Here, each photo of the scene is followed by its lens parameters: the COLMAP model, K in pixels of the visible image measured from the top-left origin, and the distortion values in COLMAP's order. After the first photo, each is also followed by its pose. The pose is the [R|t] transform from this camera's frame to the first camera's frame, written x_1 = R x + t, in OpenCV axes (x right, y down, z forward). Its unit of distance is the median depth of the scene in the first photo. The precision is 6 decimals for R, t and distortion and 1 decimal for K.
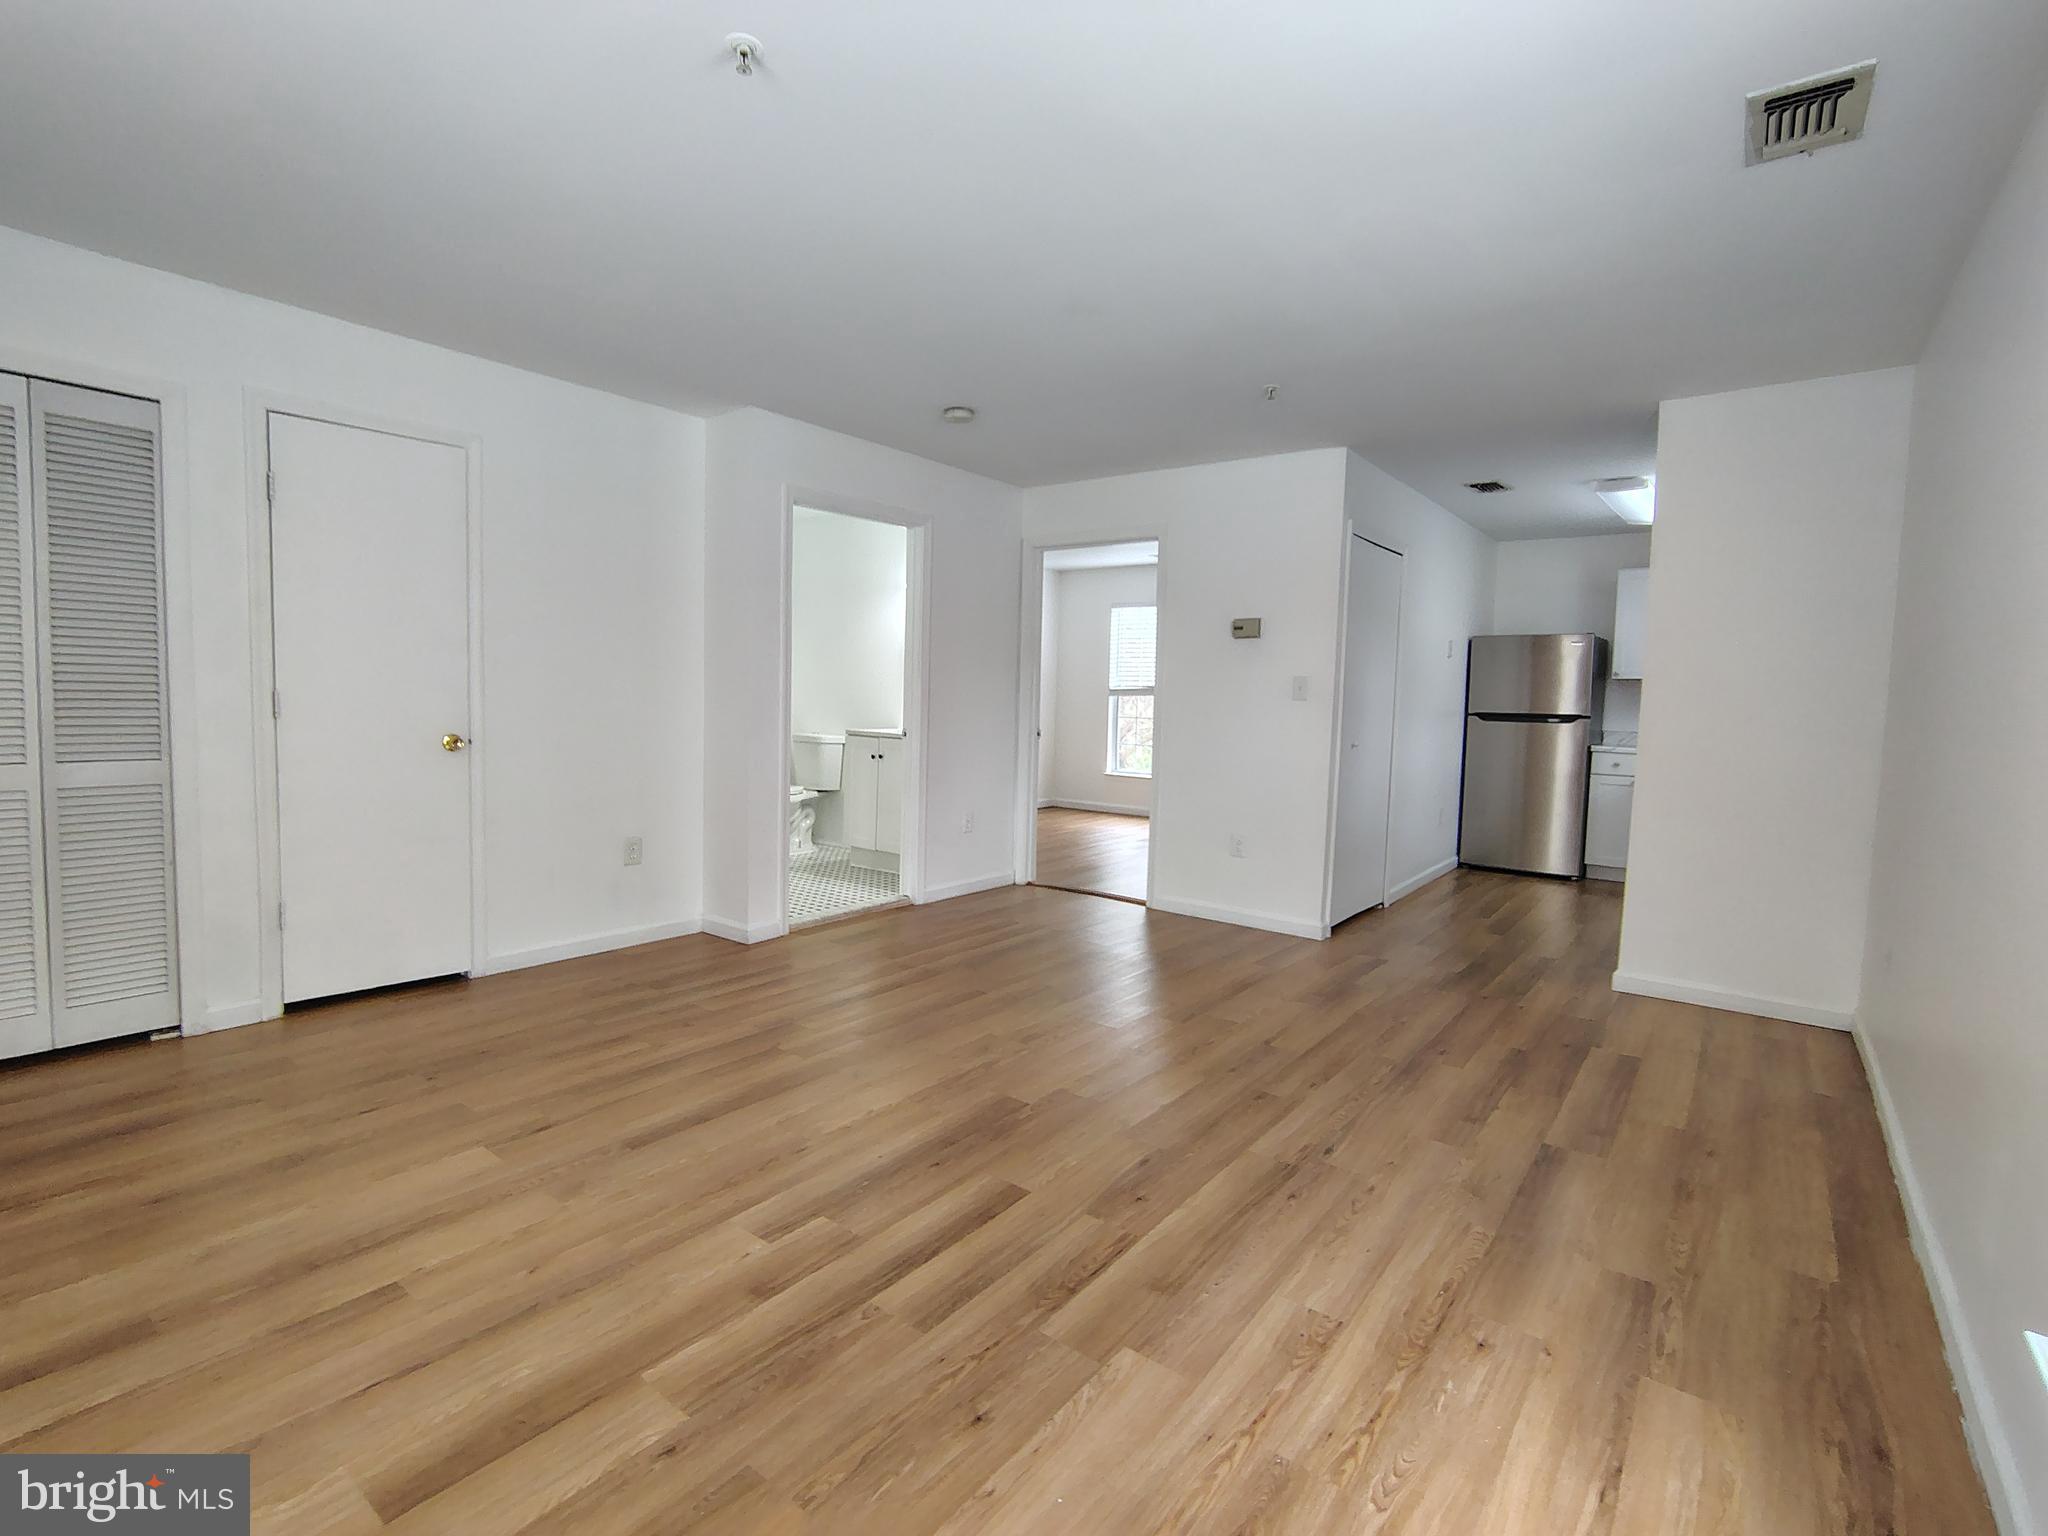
lens RADIAL K [[958.6, 0, 1024.0], [0, 958.6, 768.0], [0, 0, 1]] dist [-0.022256, 0.006819]
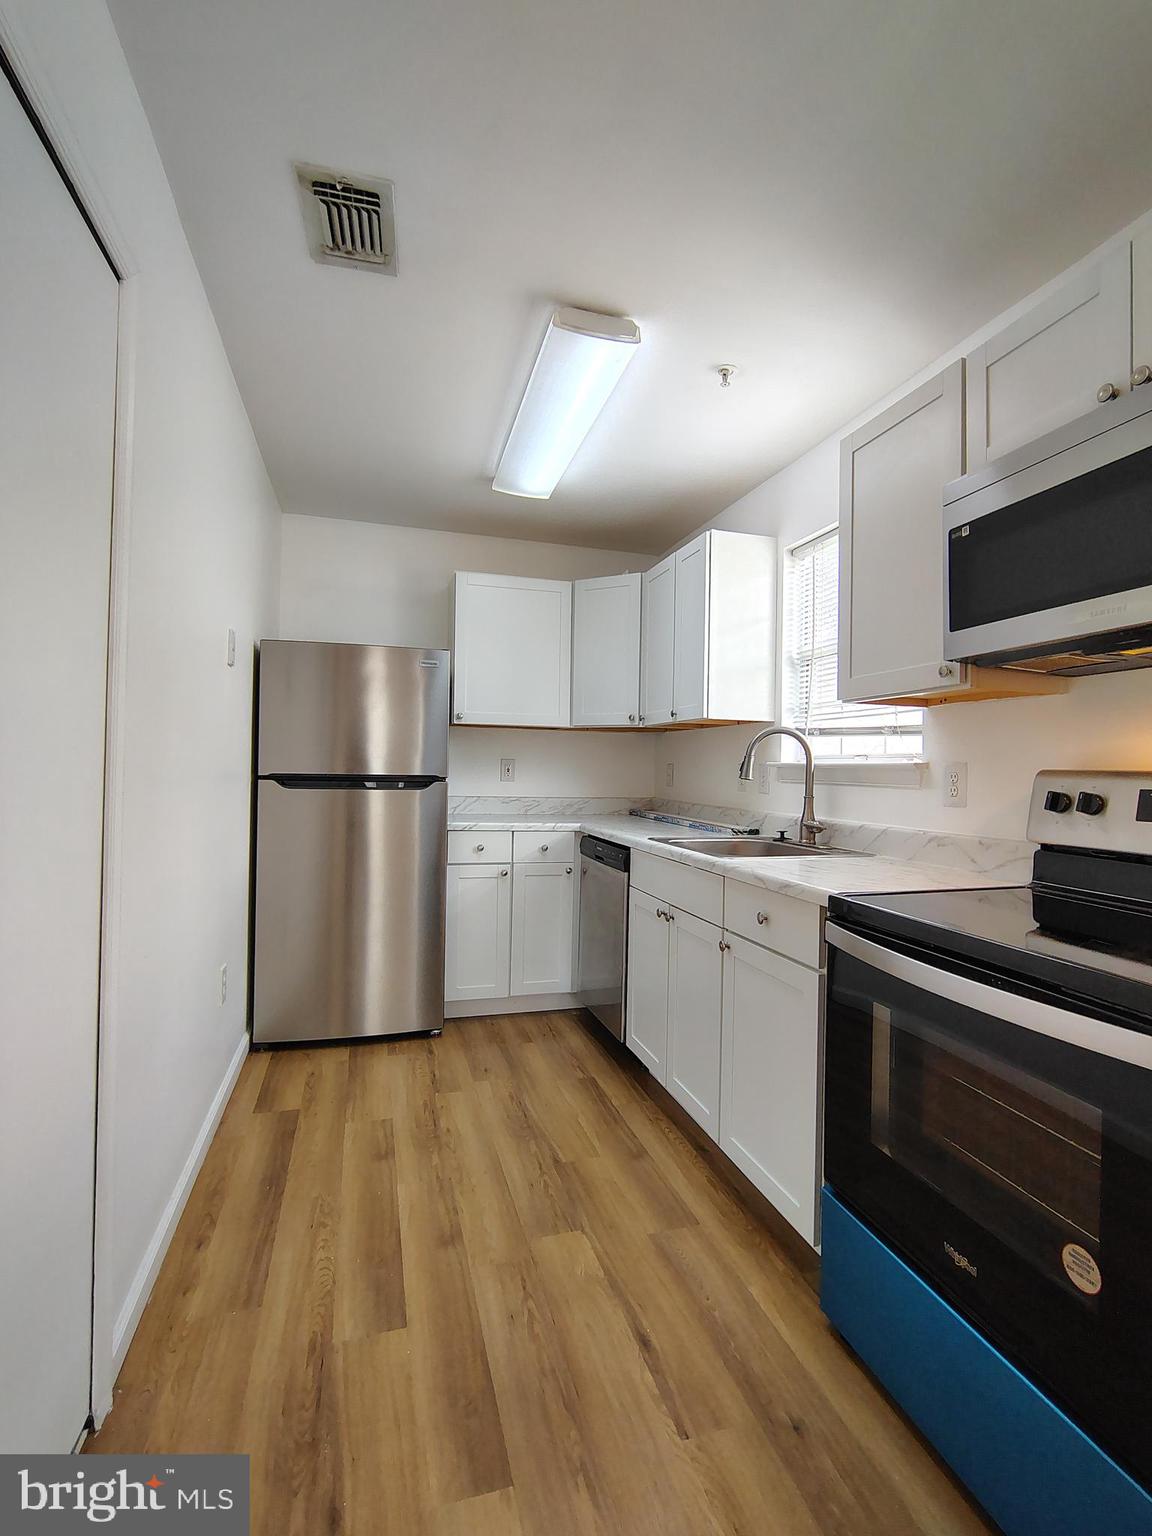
lens RADIAL K [[719.0, 0, 576.0], [0, 719.0, 768.0], [0, 0, 1]] dist [-0.022256, 0.006819]
pose [[0.589846, -0.011357, 0.807436, 0.562440], [0.056261, 0.998049, -0.027062, -0.095069], [-0.805553, 0.061390, 0.589334, 1.429698]]
